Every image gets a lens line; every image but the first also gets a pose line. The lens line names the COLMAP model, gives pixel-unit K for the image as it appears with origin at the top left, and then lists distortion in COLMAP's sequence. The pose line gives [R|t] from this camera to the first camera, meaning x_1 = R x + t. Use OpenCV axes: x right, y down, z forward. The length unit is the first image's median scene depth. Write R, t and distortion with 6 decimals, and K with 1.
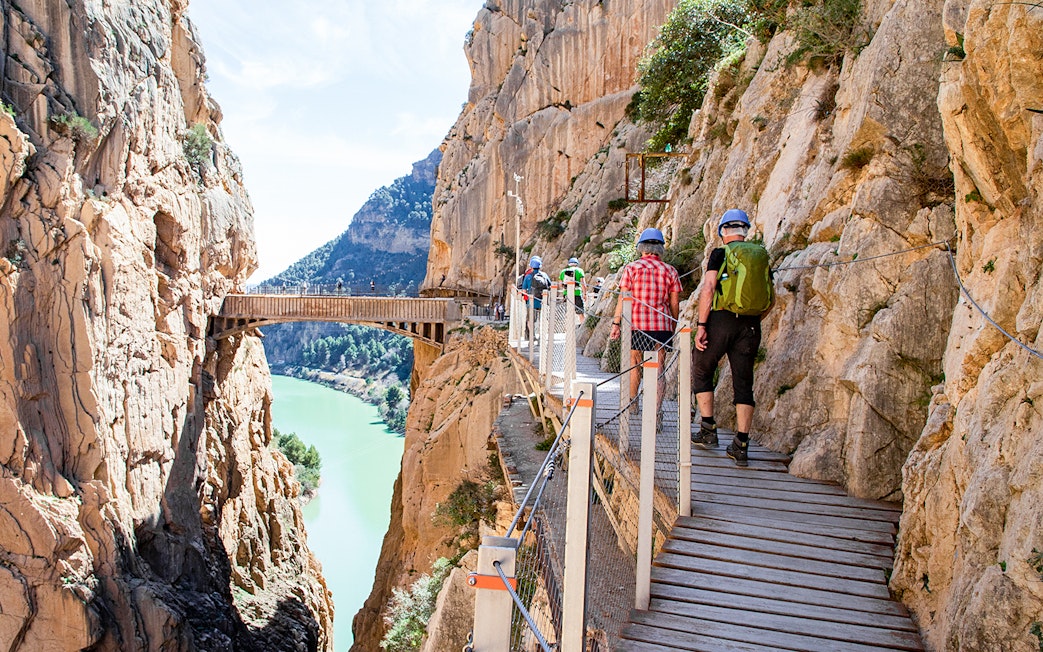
lens RADIAL K [[641.7, 0, 518.6], [0, 641.7, 305.3], [0, 0, 1]] dist [-0.004932, 0.000424]
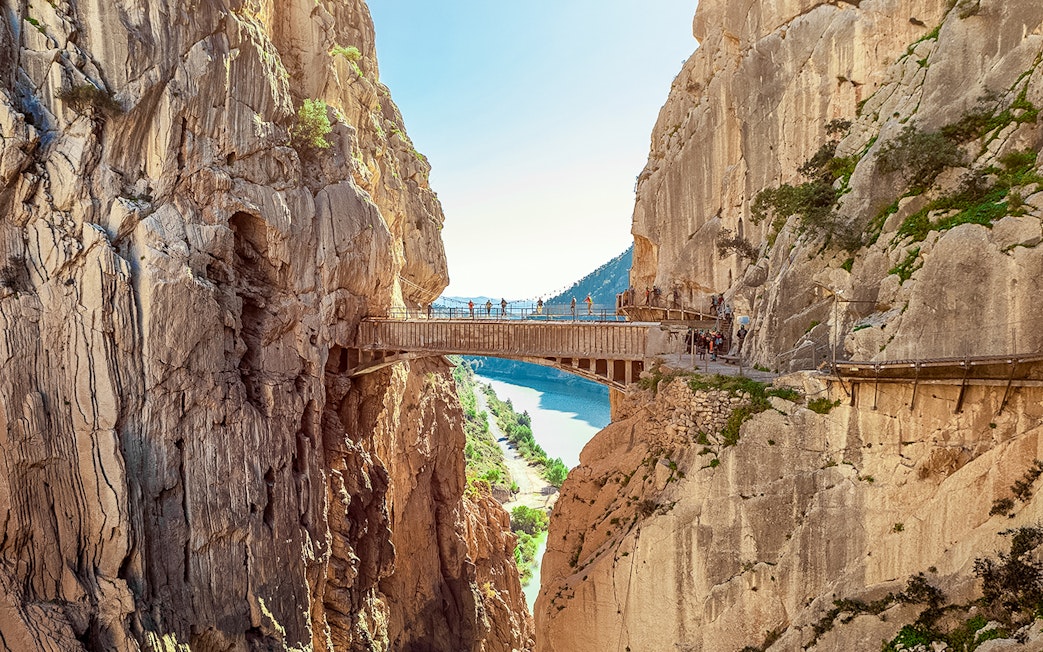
lens RADIAL K [[641.7, 0, 518.6], [0, 641.7, 305.3], [0, 0, 1]] dist [-0.004932, 0.000424]
pose [[0.905972, -0.013927, -0.423108, 0.052704], [0.003834, 0.999688, -0.024696, -0.015550], [0.423320, 0.020752, 0.905743, 0.418748]]
